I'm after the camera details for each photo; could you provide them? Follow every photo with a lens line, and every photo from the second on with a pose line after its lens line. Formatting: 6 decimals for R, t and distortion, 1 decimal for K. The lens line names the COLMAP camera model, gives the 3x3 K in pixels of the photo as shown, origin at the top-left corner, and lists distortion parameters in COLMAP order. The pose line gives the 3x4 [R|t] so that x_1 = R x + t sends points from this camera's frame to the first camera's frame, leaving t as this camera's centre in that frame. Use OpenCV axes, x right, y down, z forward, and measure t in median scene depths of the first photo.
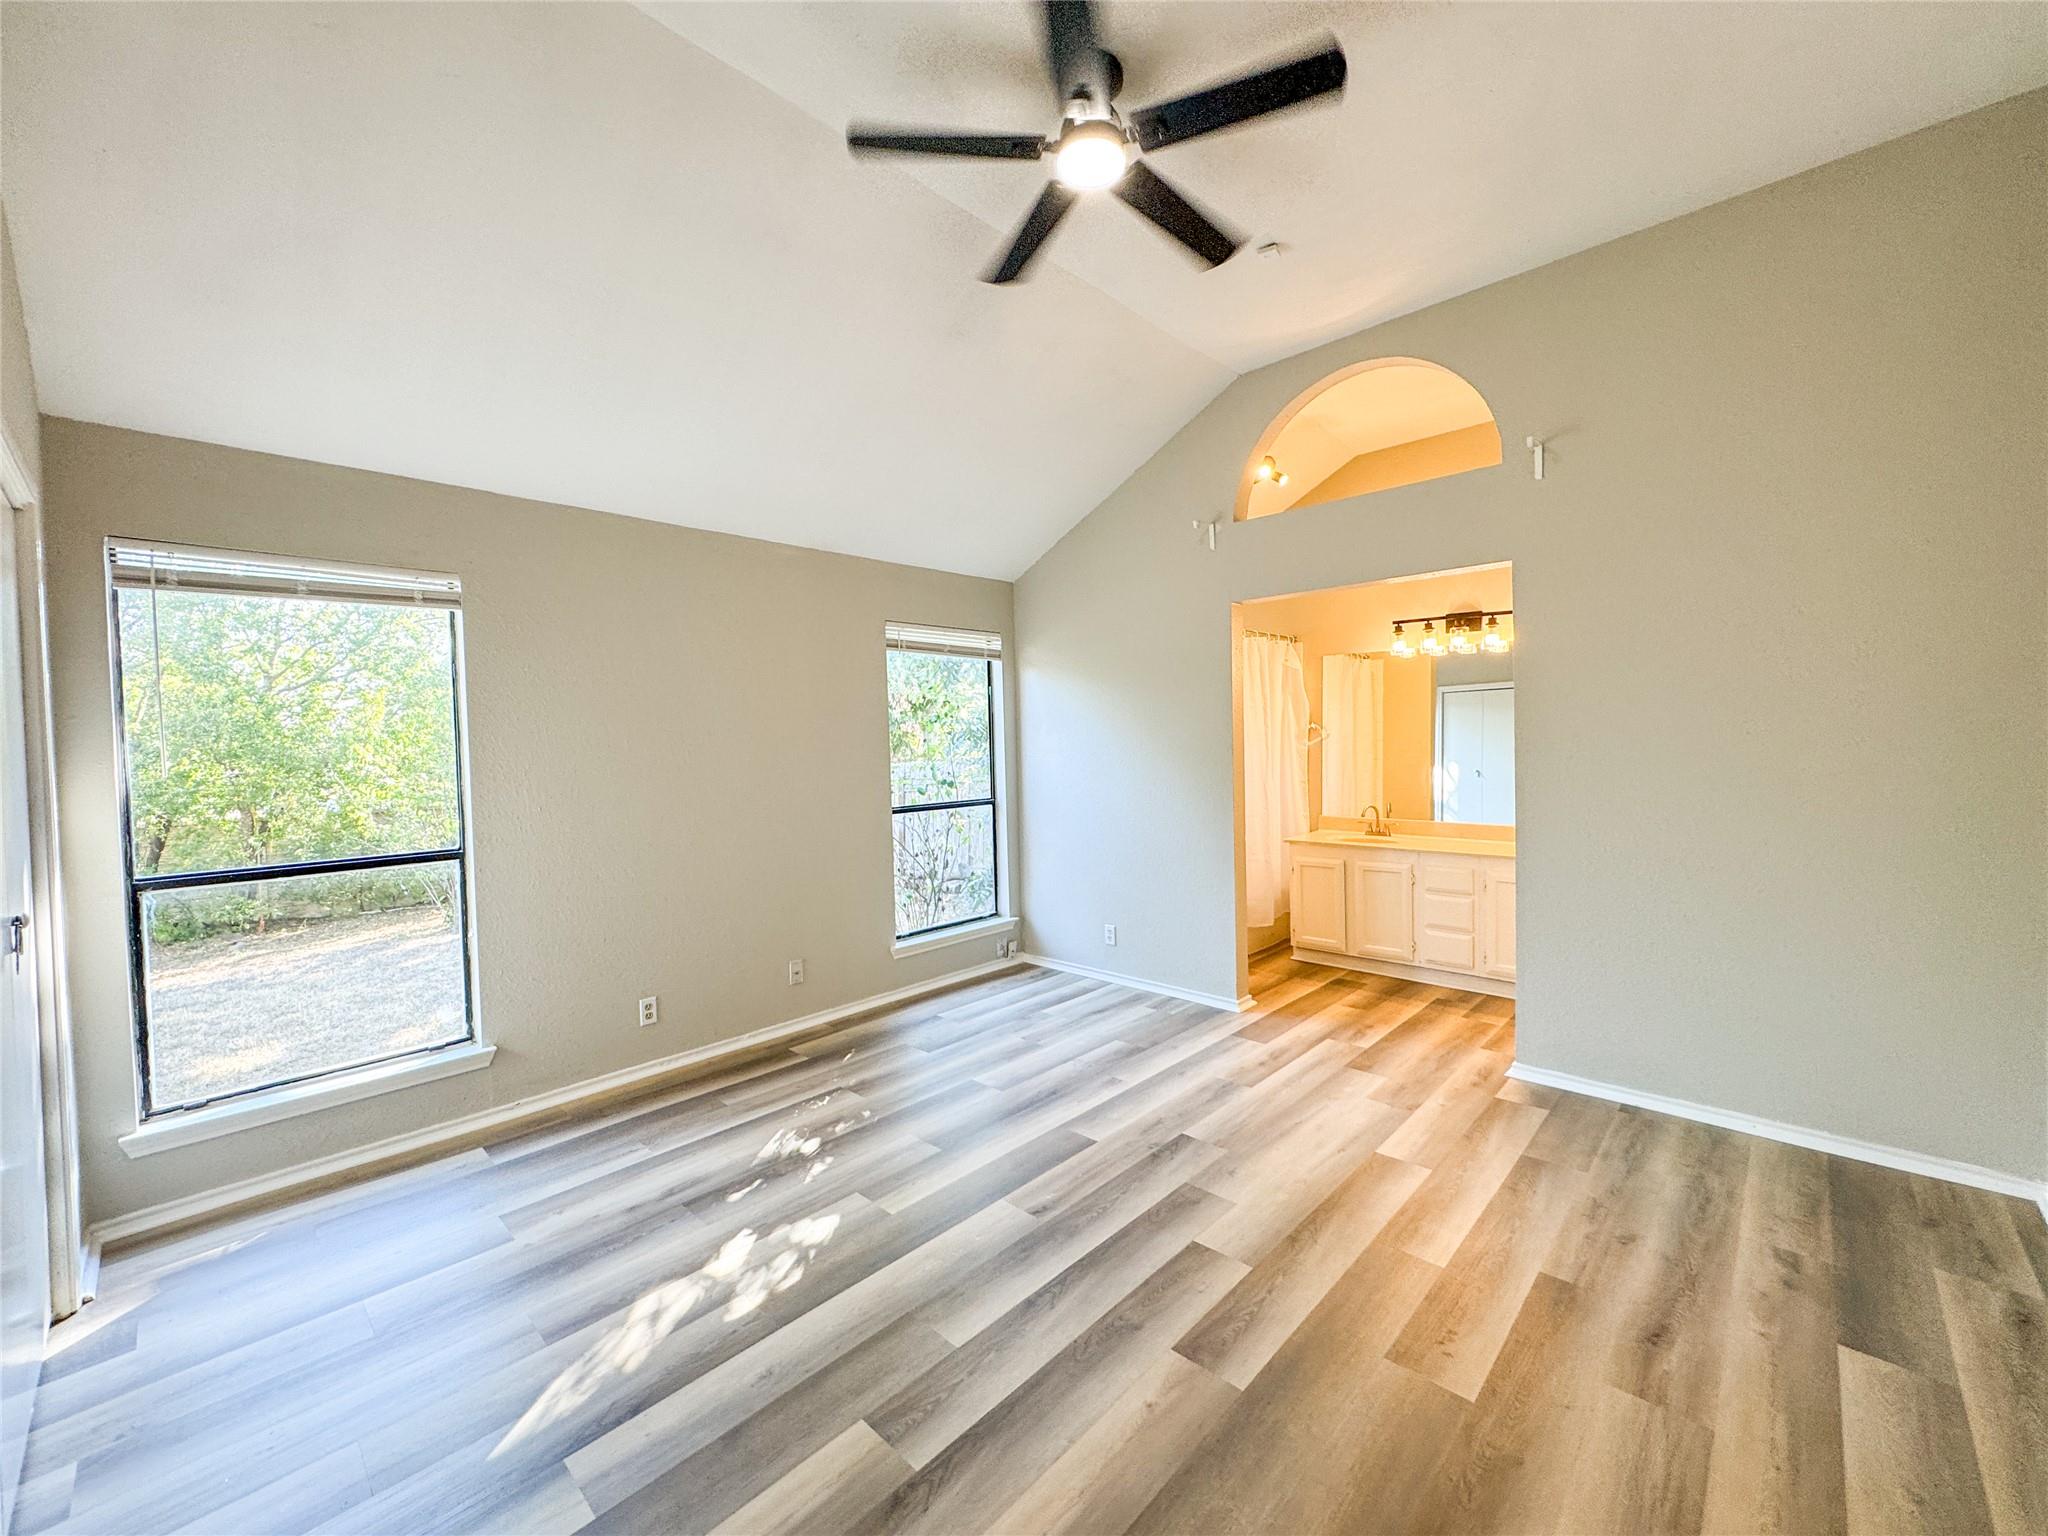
lens RADIAL K [[817.1, 0, 1024.0], [0, 817.1, 768.0], [0, 0, 1]] dist [-0.001484, 0.000317]
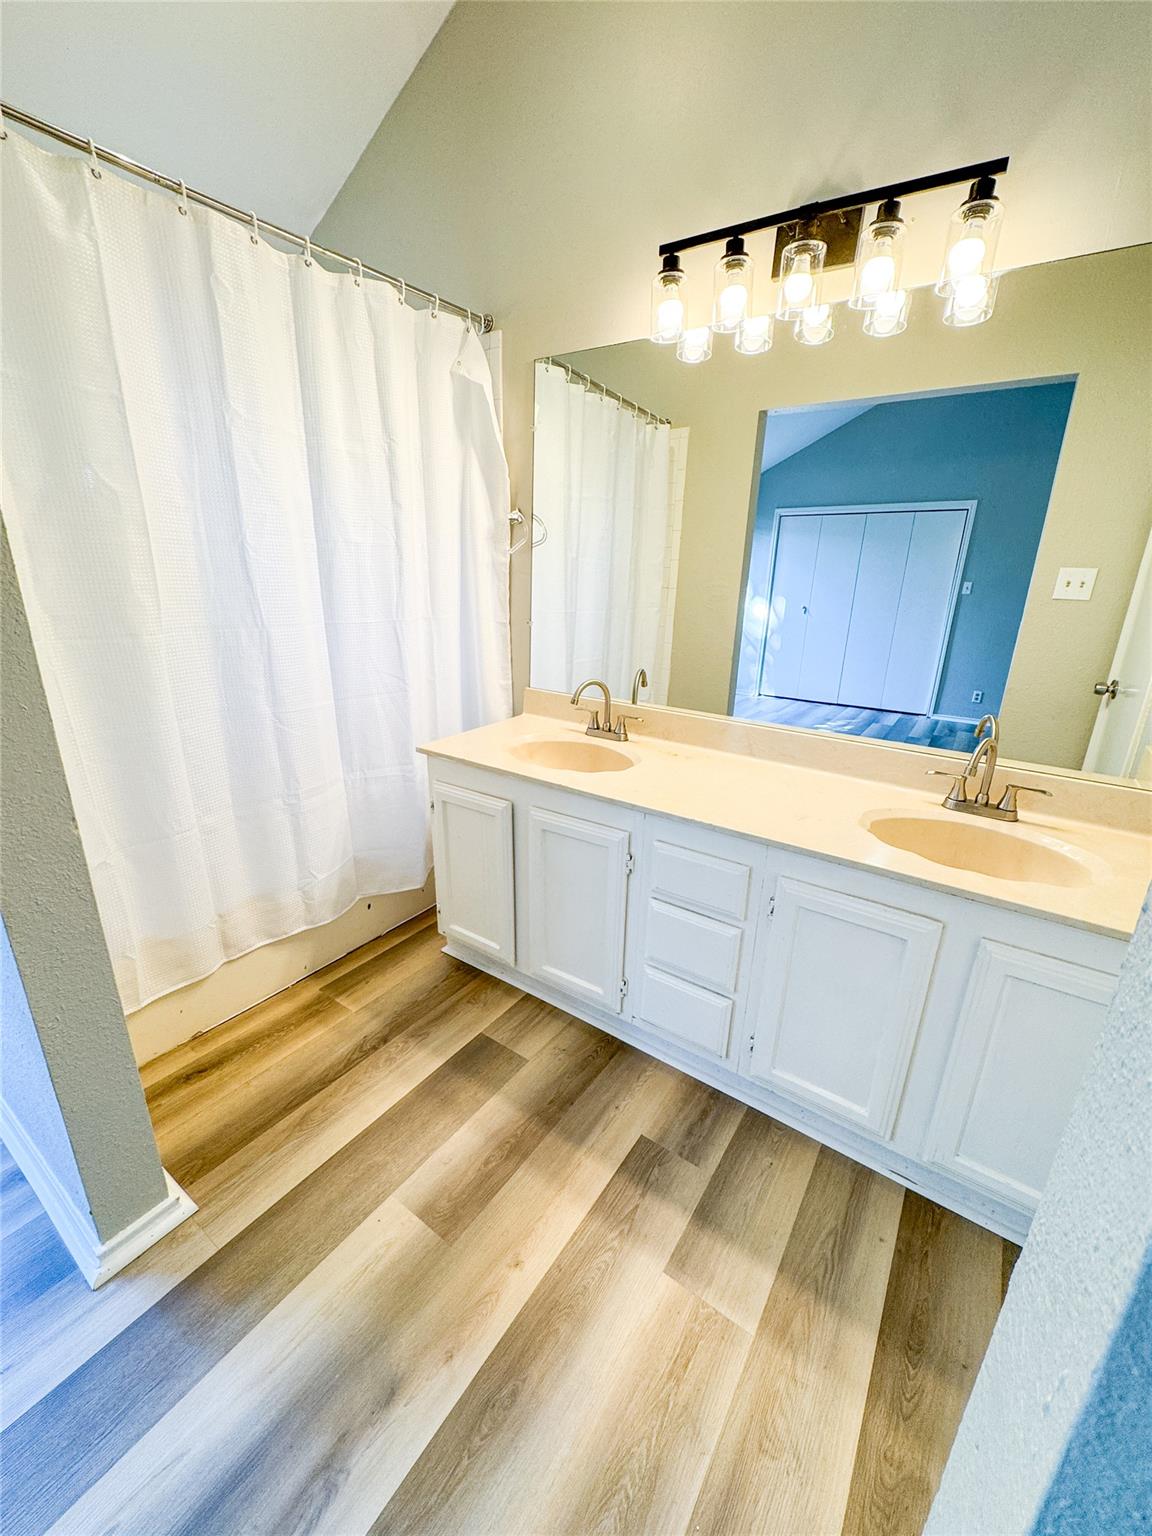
lens RADIAL K [[612.8, 0, 576.4], [0, 612.8, 768.0], [0, 0, 1]] dist [-0.001484, 0.000317]
pose [[0.986676, -0.004817, 0.162627, 0.519489], [-0.040834, 0.960238, 0.276182, -0.009918], [-0.157491, -0.279143, 0.947247, 0.922797]]
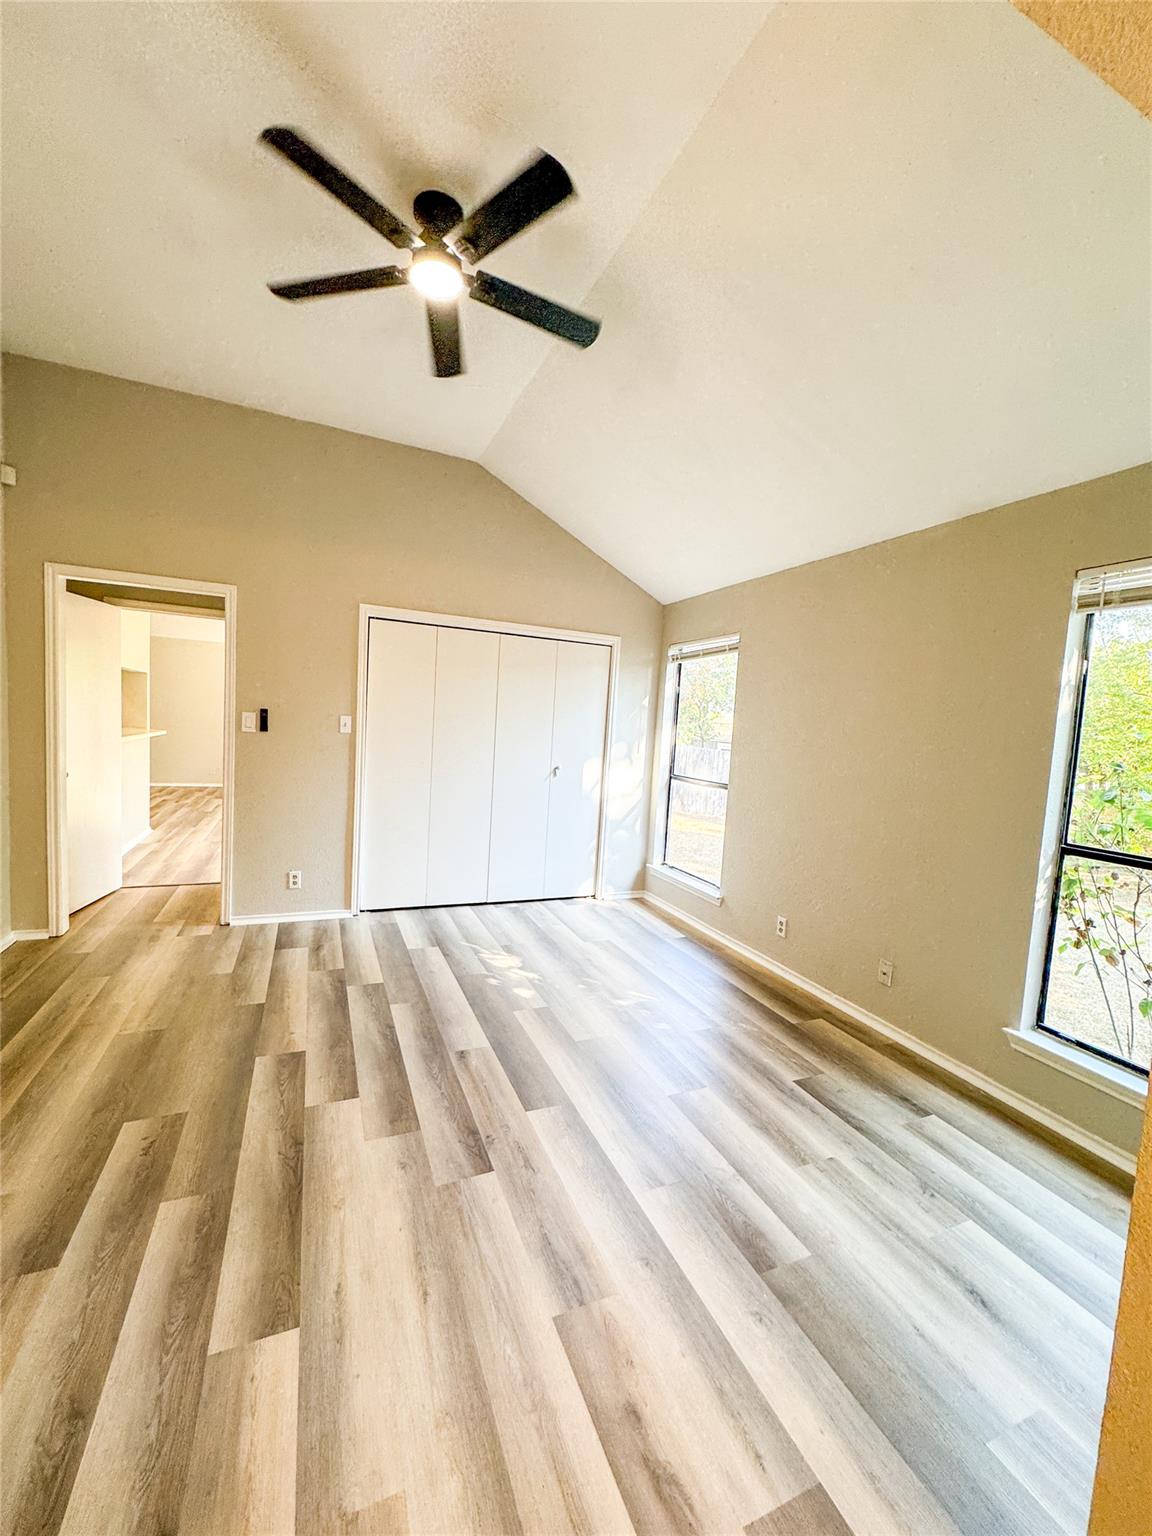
lens RADIAL K [[612.8, 0, 576.4], [0, 612.8, 768.0], [0, 0, 1]] dist [-0.001484, 0.000317]
pose [[-0.393749, 0.069088, -0.916618, 0.616770], [-0.074419, 0.991502, 0.106700, -0.051844], [0.916201, 0.110227, -0.385261, 1.080771]]
